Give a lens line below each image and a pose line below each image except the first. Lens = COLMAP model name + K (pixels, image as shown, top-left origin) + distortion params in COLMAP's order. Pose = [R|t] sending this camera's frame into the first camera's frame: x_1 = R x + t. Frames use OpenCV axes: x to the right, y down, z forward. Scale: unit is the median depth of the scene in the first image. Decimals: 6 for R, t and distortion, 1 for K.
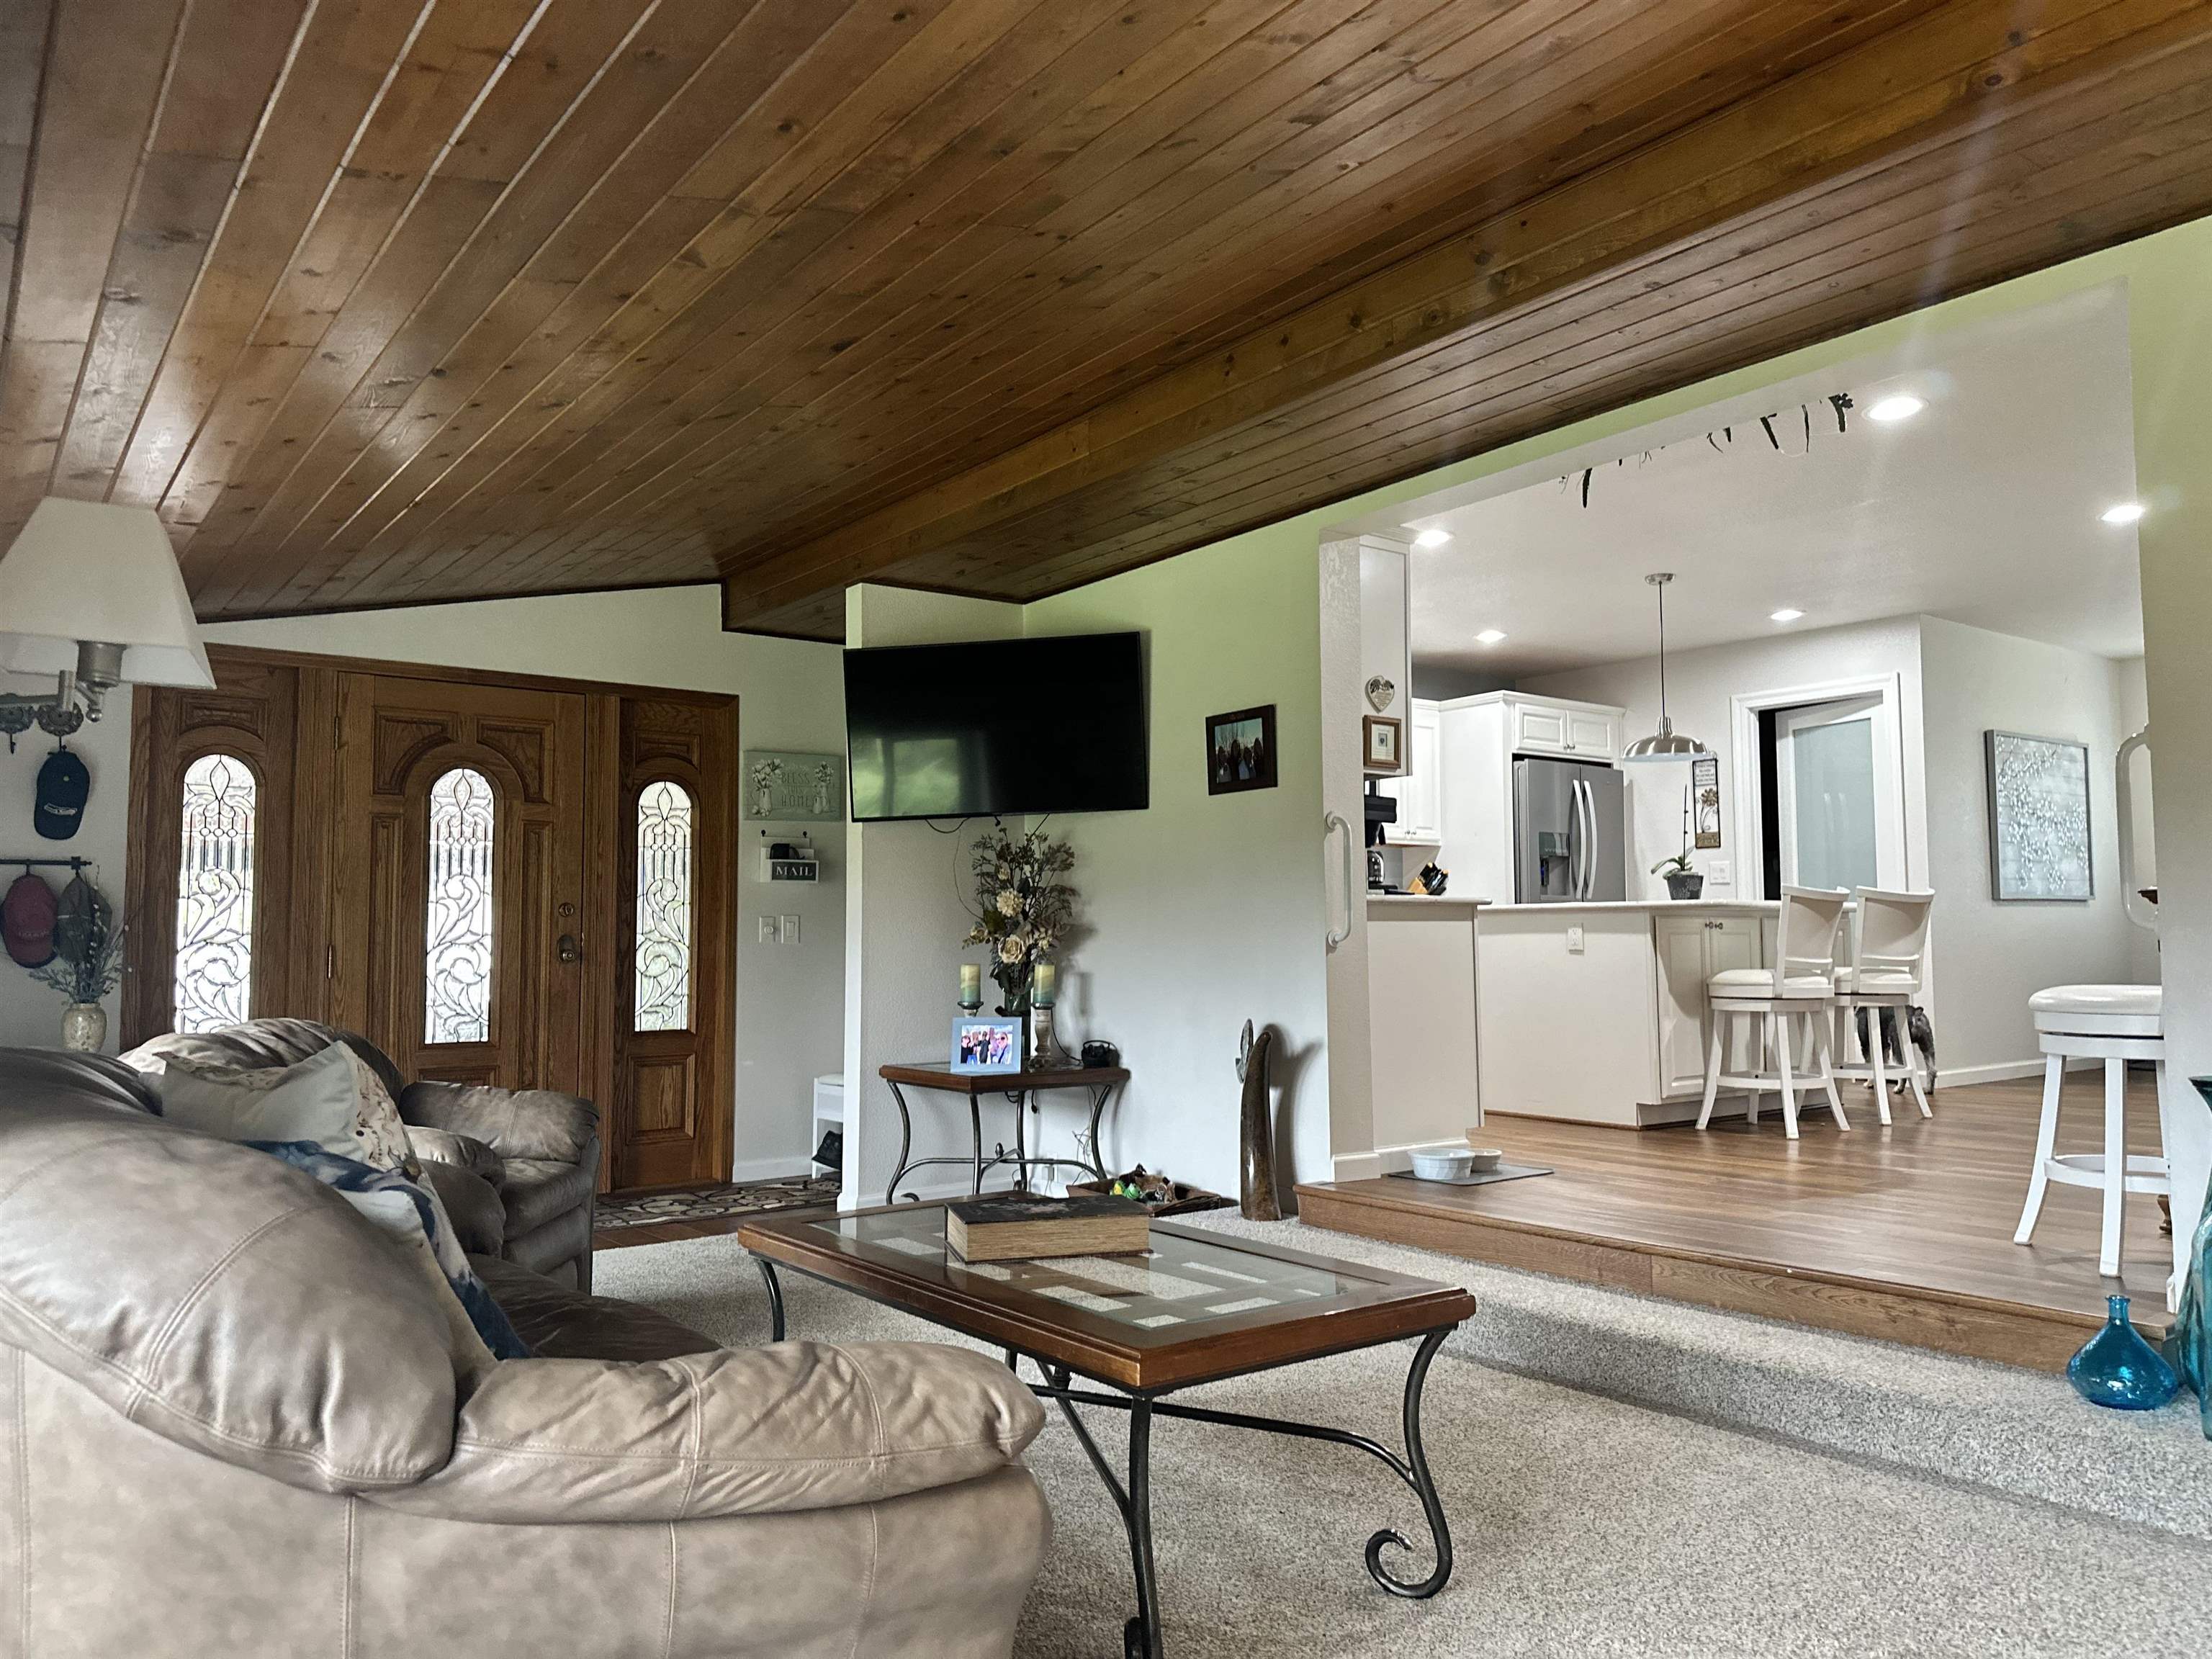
lens RADIAL K [[1551.6, 0, 1109.0], [0, 1551.6, 839.0], [0, 0, 1]] dist [0.072499, -0.090926]
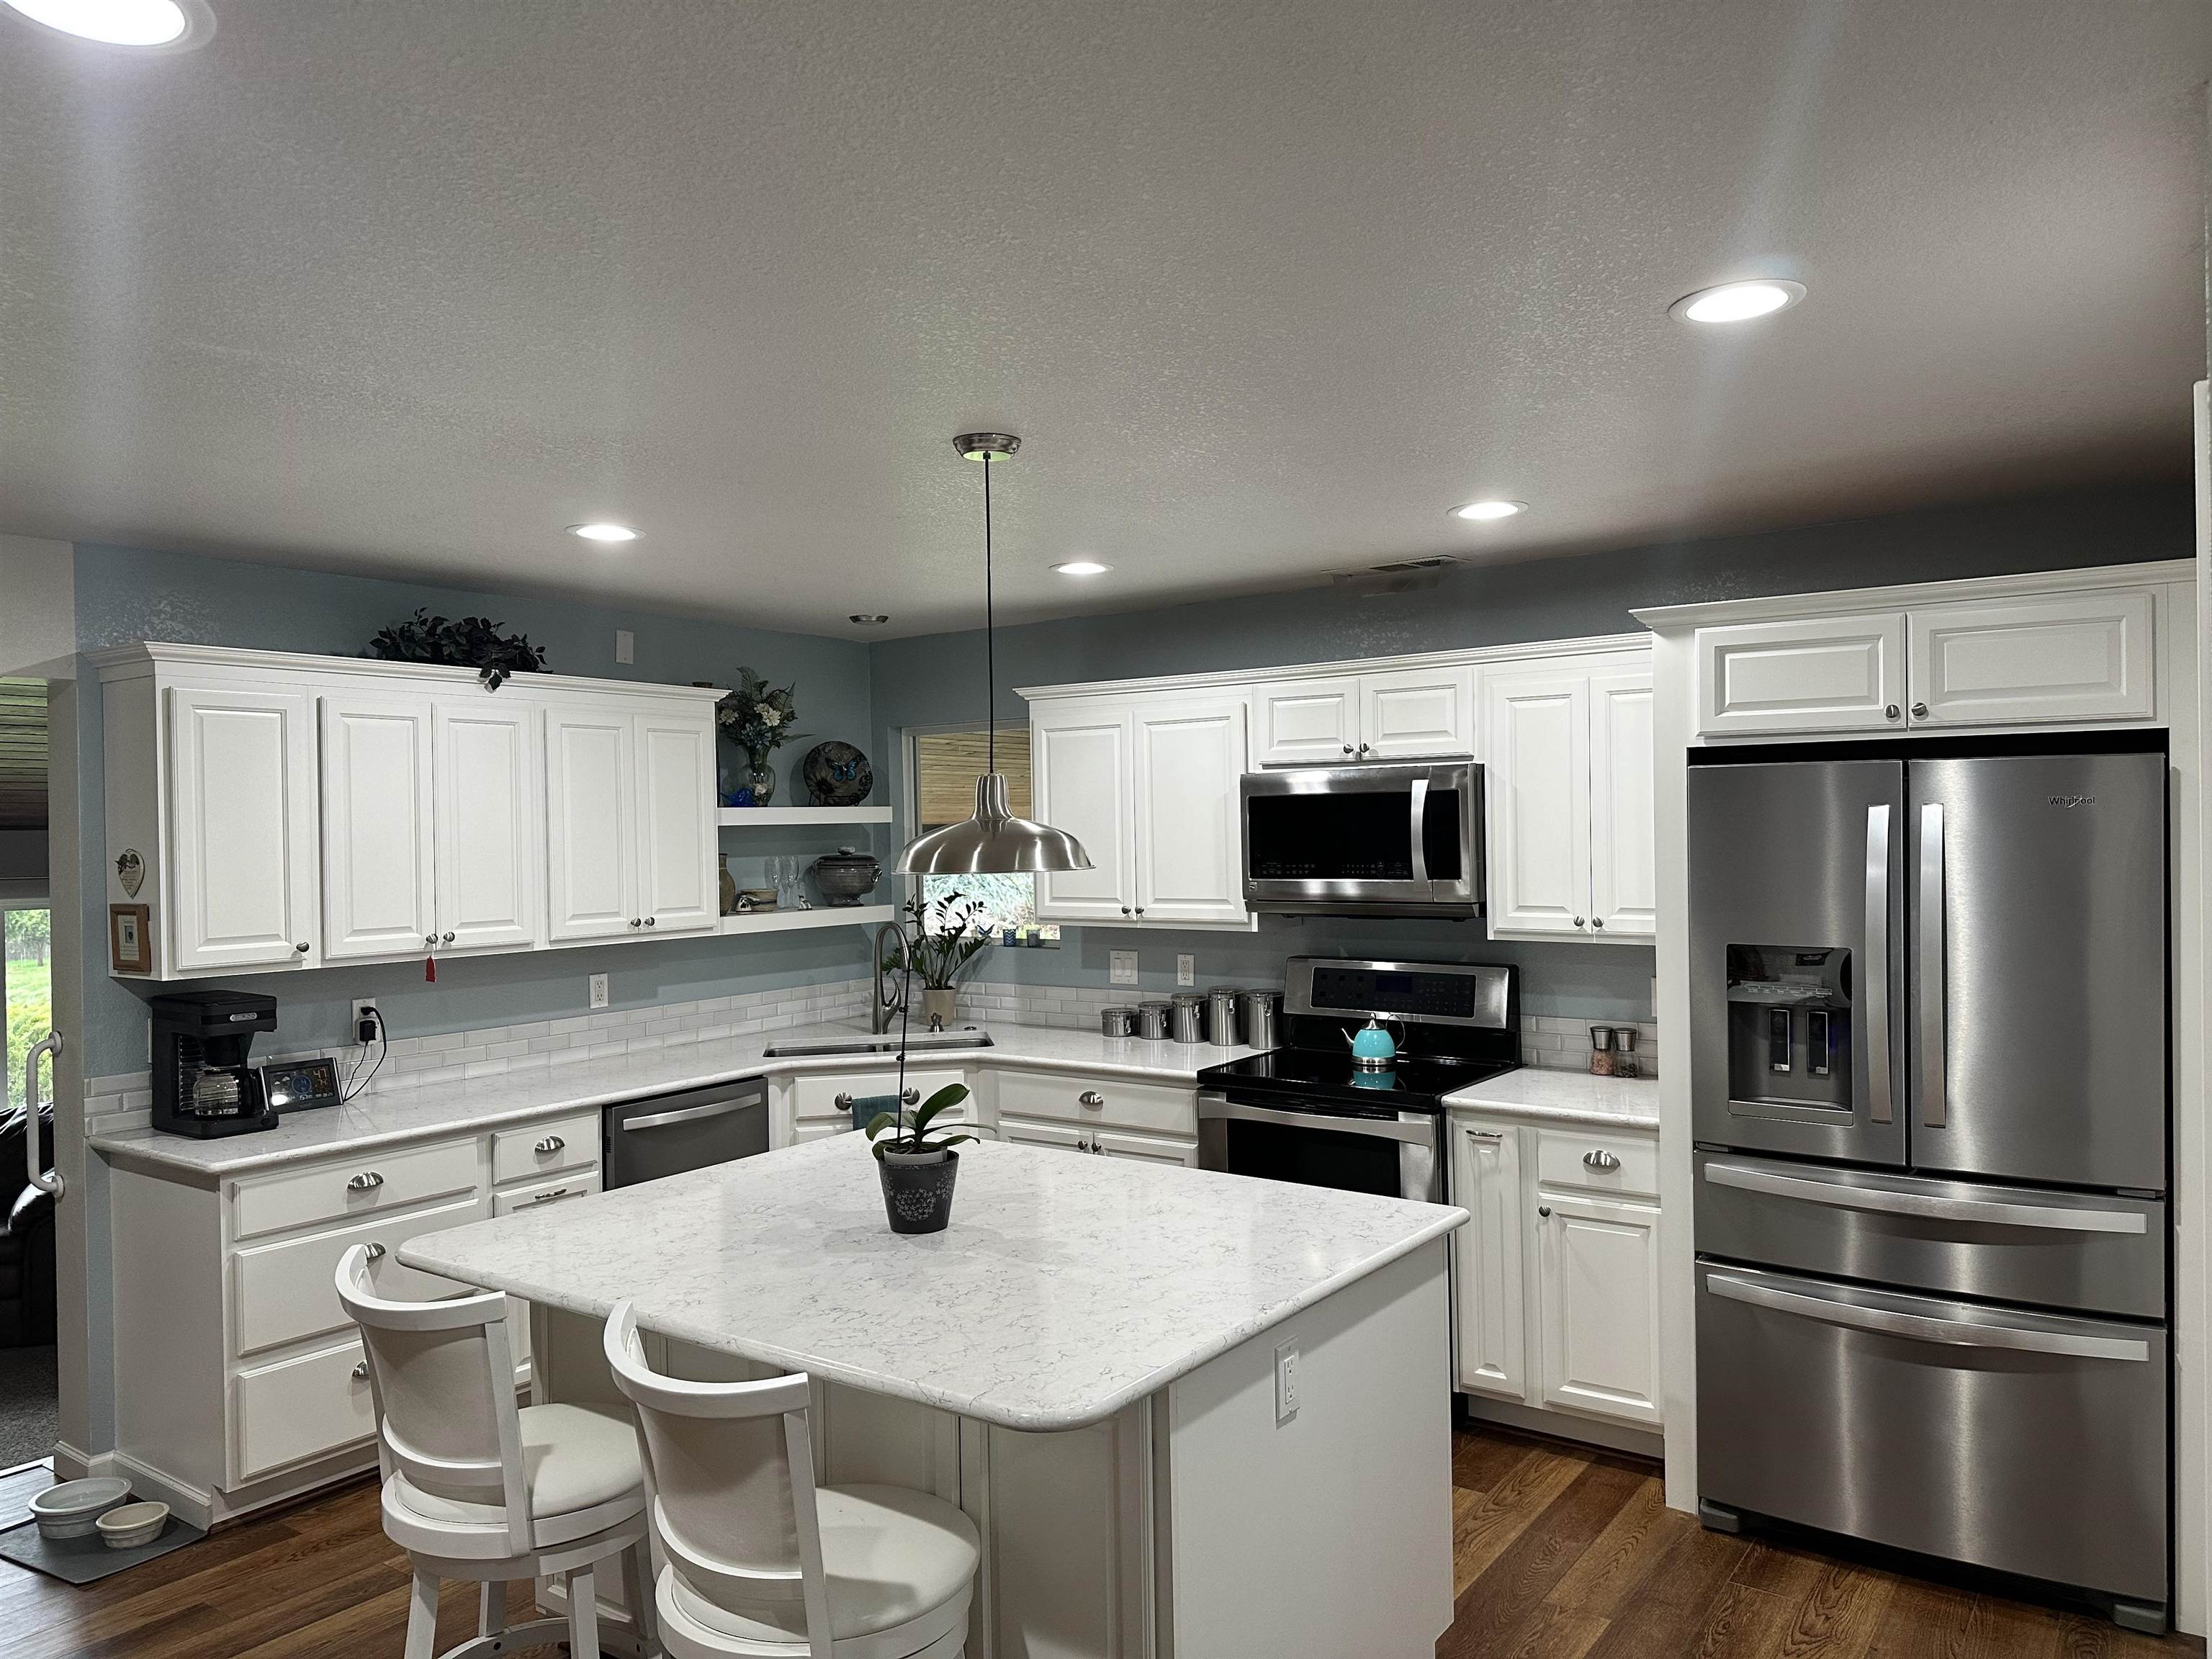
lens RADIAL K [[1551.6, 0, 1105.6], [0, 1551.6, 835.7], [0, 0, 1]] dist [0.072499, -0.090926]
pose [[0.283773, 0.009256, -0.958847, 0.645326], [0.076922, 0.996511, 0.032385, -0.061119], [0.955801, -0.082947, 0.282071, 0.761056]]
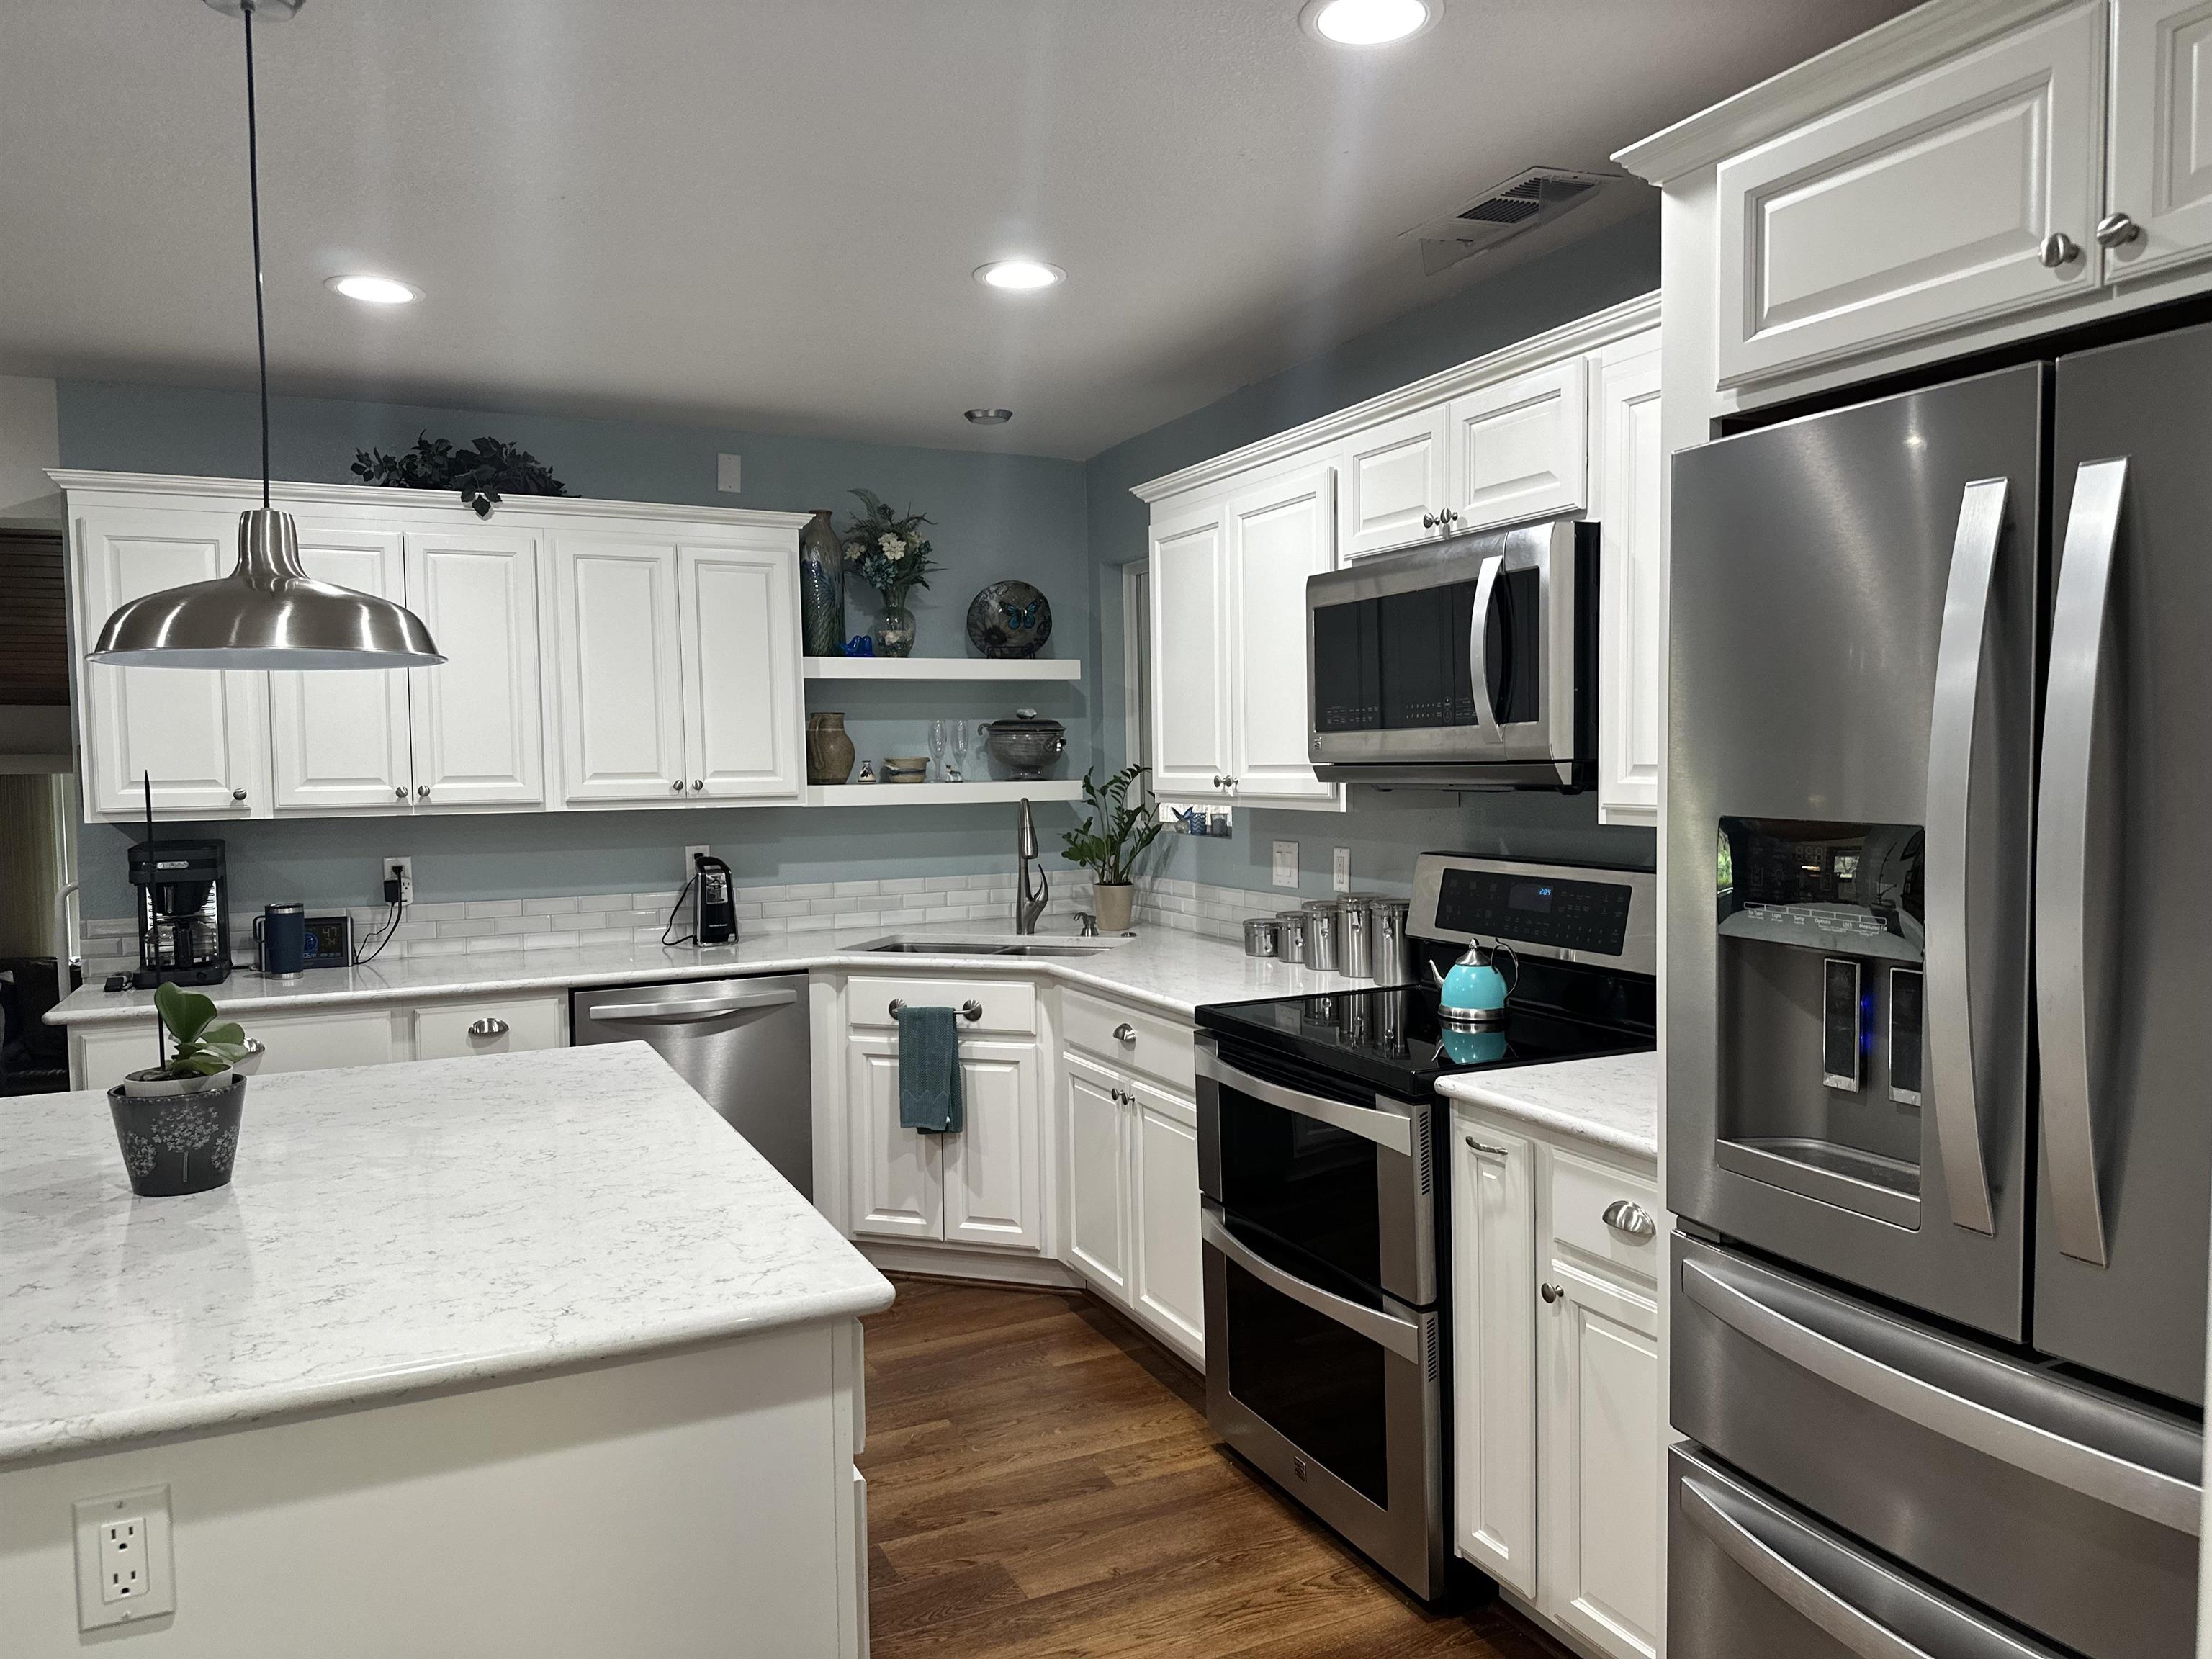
lens RADIAL K [[1551.6, 0, 1126.1], [0, 1551.6, 844.7], [0, 0, 1]] dist [0.072499, -0.090926]
pose [[-0.206257, 0.067794, -0.976146, 0.500832], [0.080140, 0.995416, 0.052199, -0.018413], [0.975210, -0.067462, -0.210745, 1.006167]]
